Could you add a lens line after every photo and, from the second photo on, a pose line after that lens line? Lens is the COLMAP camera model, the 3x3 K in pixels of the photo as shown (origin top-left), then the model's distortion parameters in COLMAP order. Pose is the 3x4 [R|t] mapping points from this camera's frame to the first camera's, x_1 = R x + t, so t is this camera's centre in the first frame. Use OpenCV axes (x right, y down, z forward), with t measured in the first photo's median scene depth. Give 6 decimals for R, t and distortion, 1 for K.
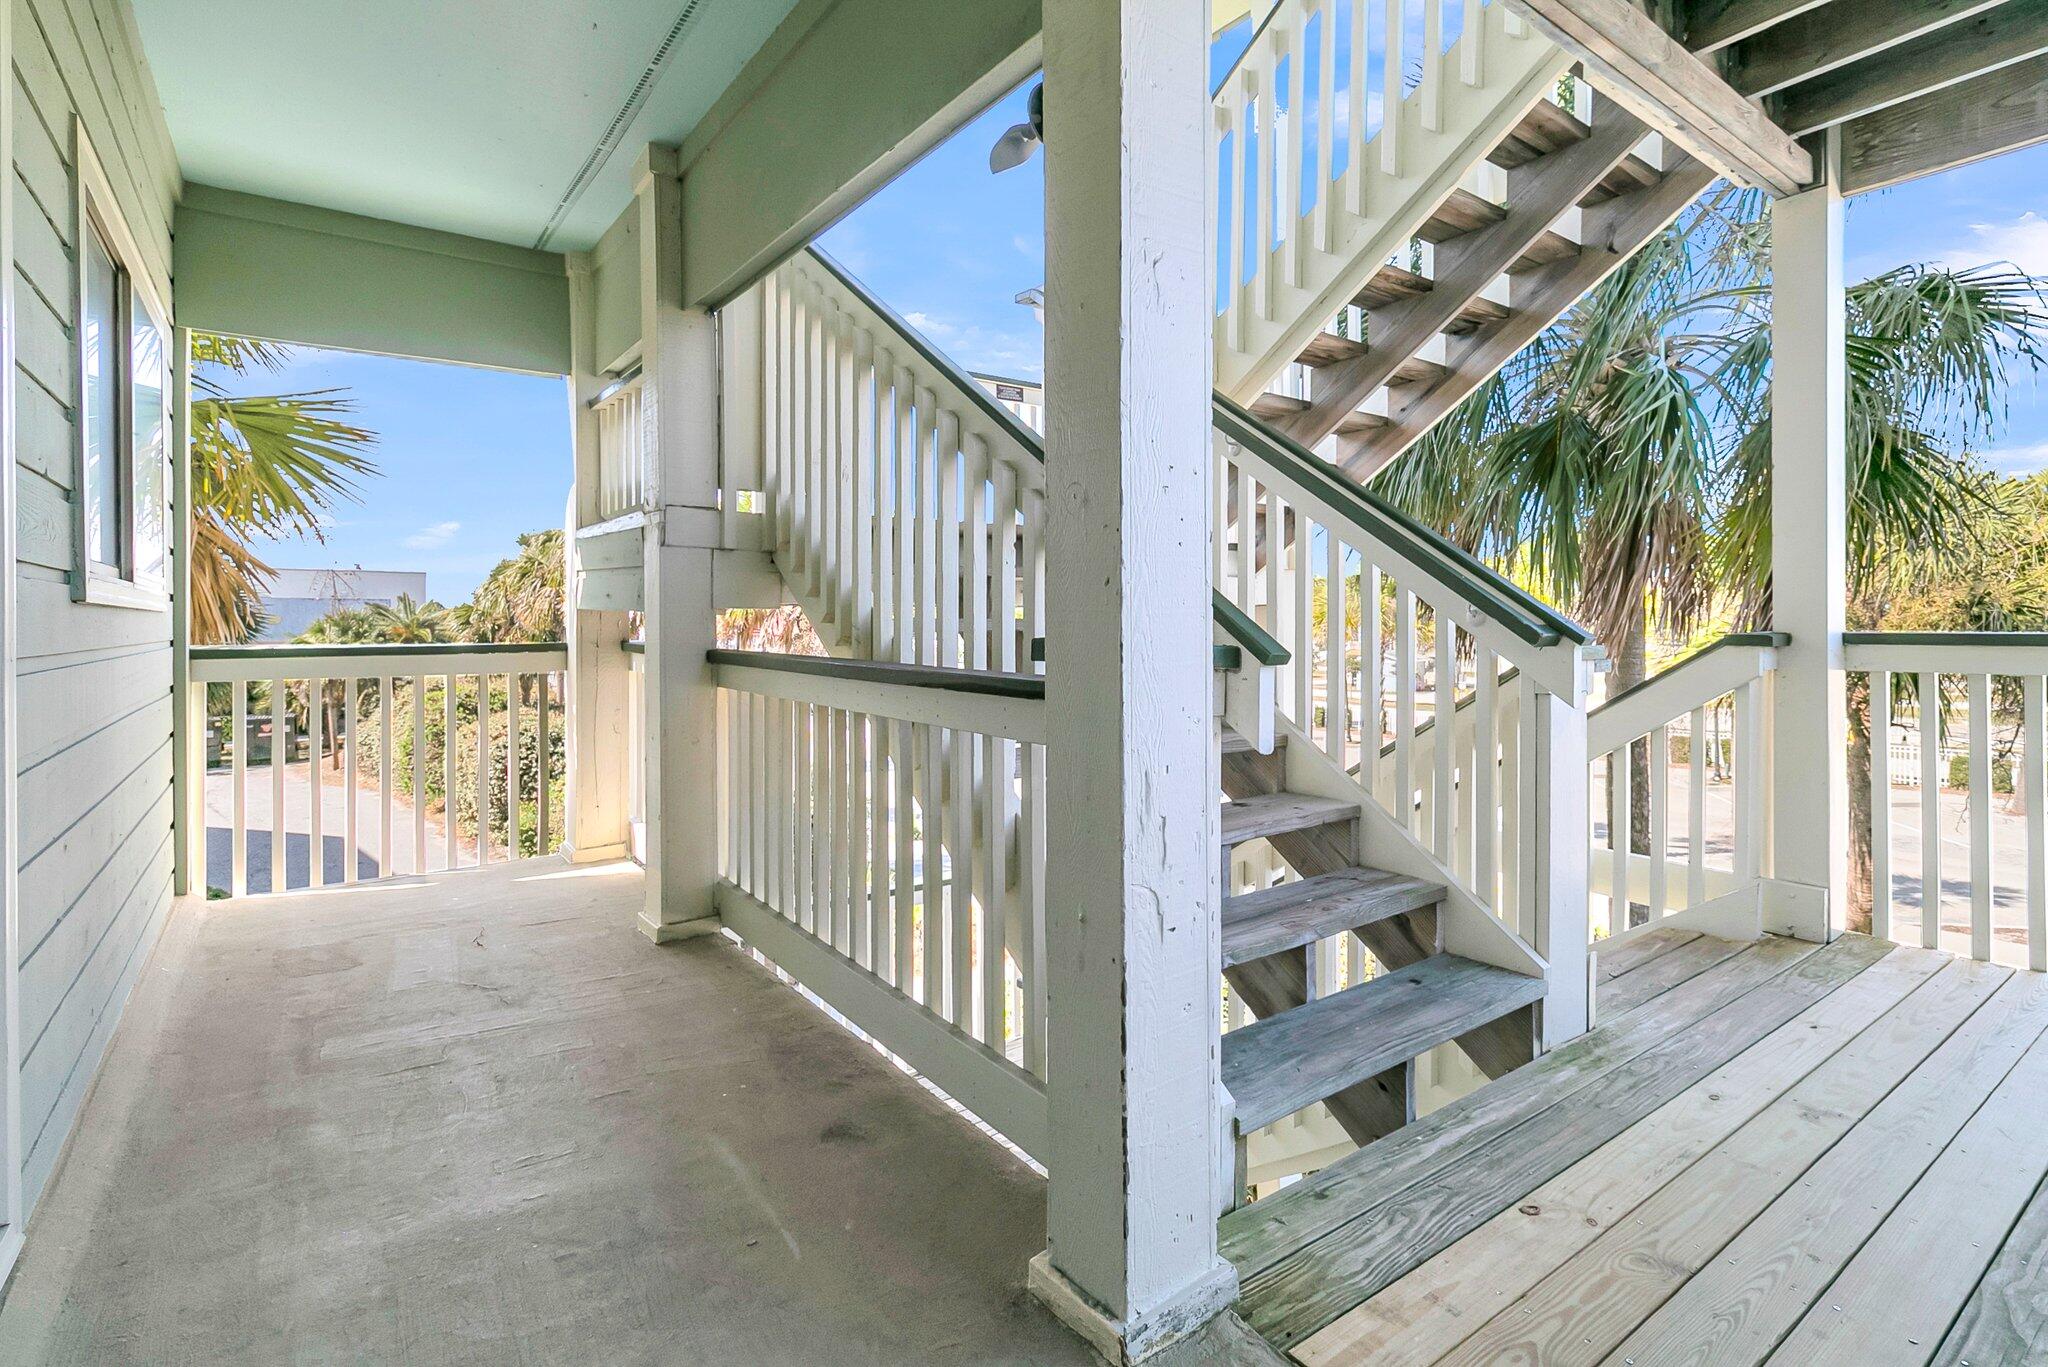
lens RADIAL K [[980.7, 0, 1033.9], [0, 980.7, 629.9], [0, 0, 1]] dist [0.001757, -0.000594]
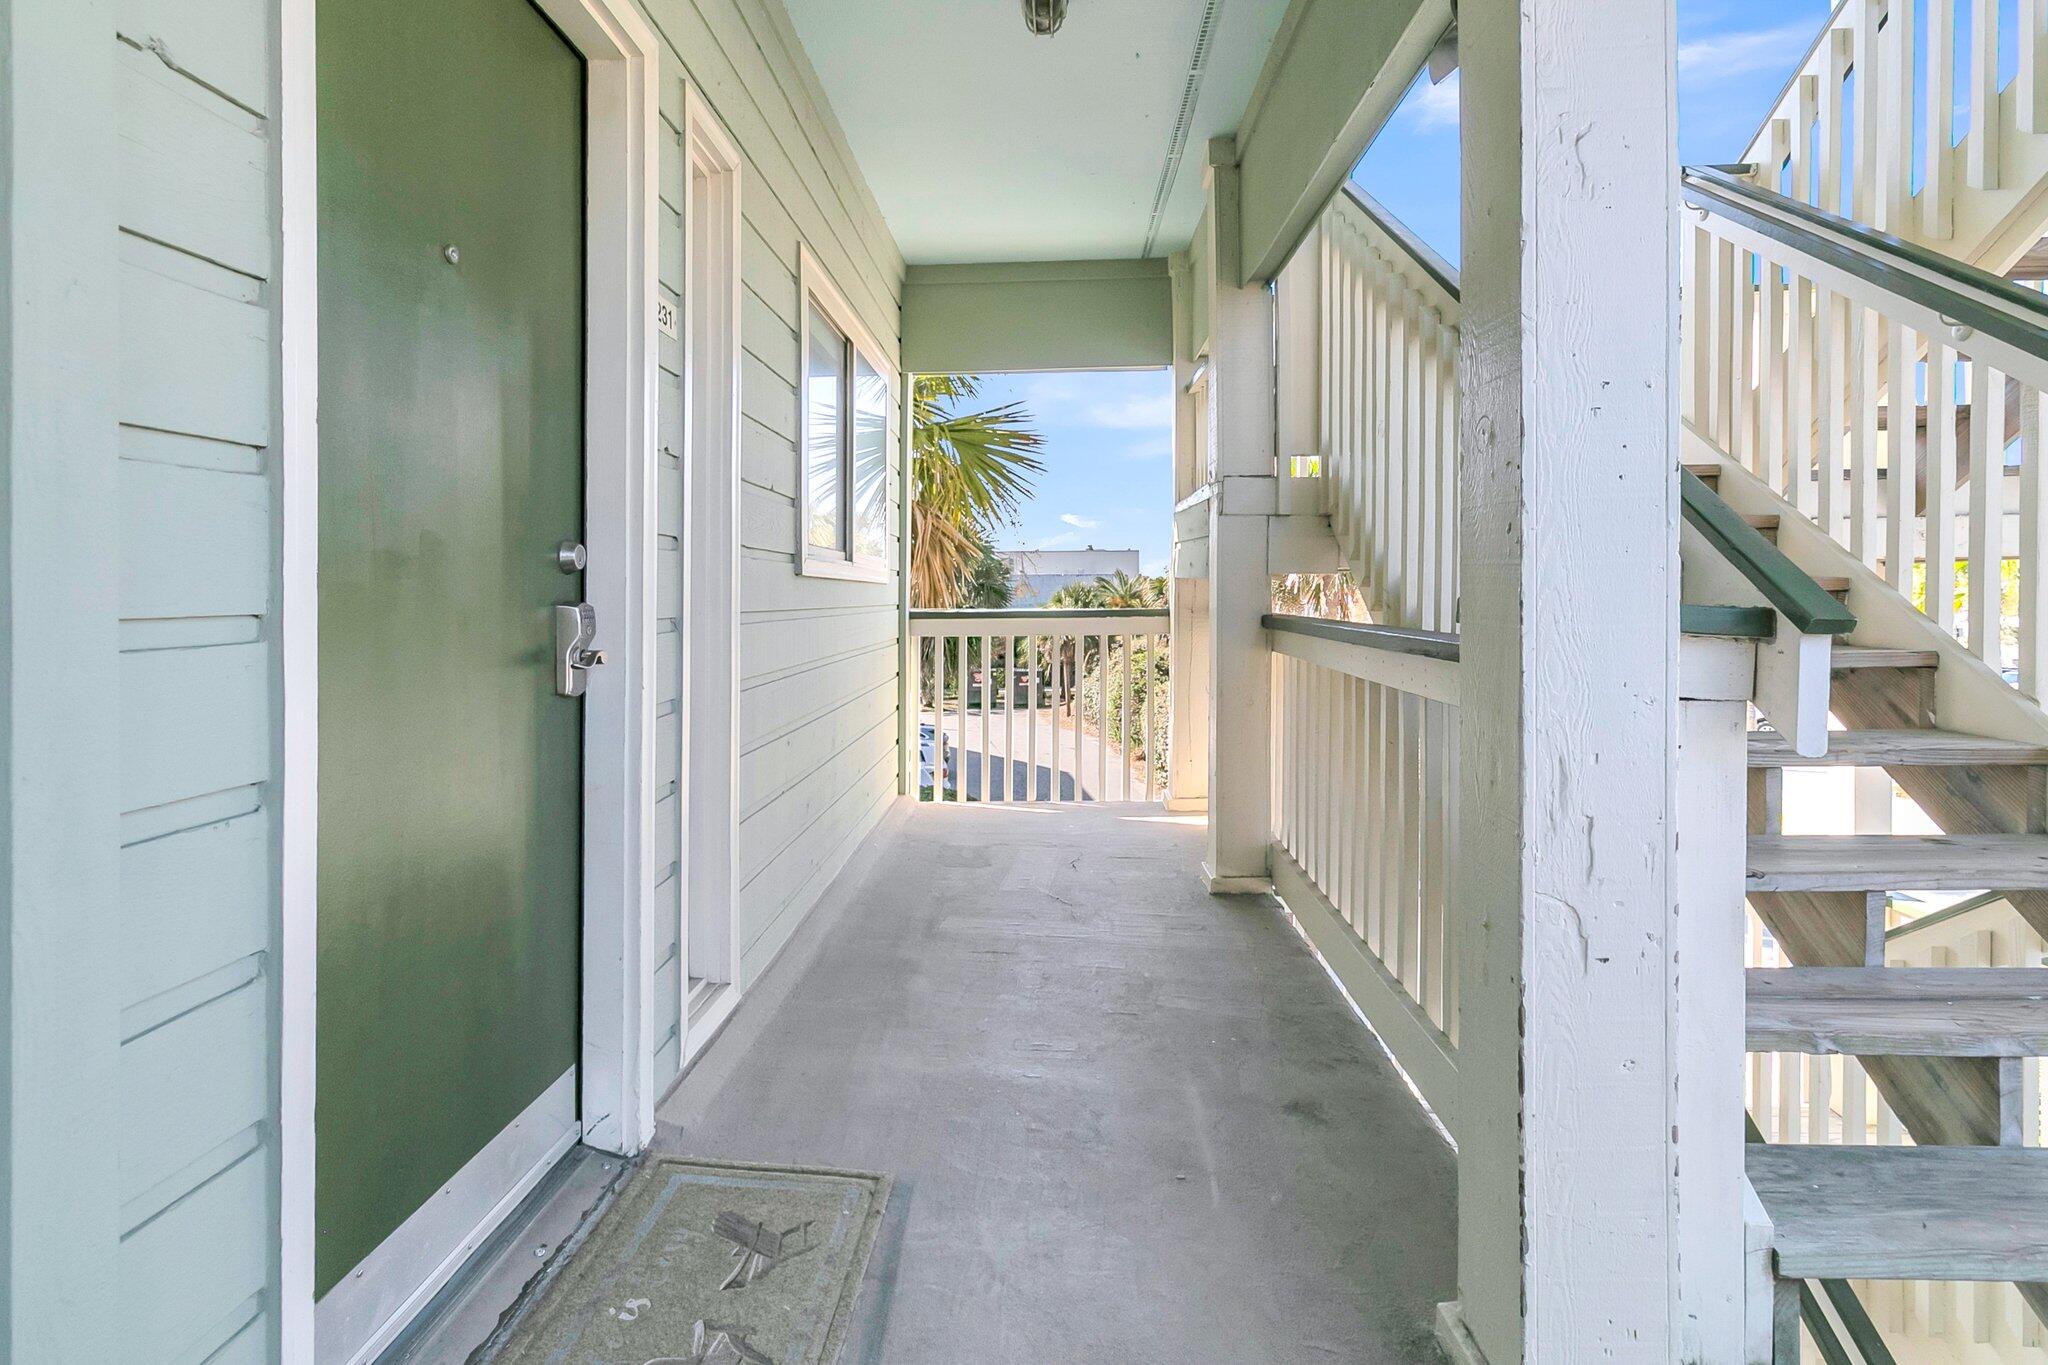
lens RADIAL K [[1005.9, 0, 1023.4], [0, 1005.9, 582.4], [0, 0, 1]] dist [-0.016776, 0.013566]
pose [[0.780155, -0.011727, -0.625477, 0.139147], [0.000541, 0.999837, -0.018071, 0.005768], [0.625587, 0.013760, 0.780033, 0.030049]]
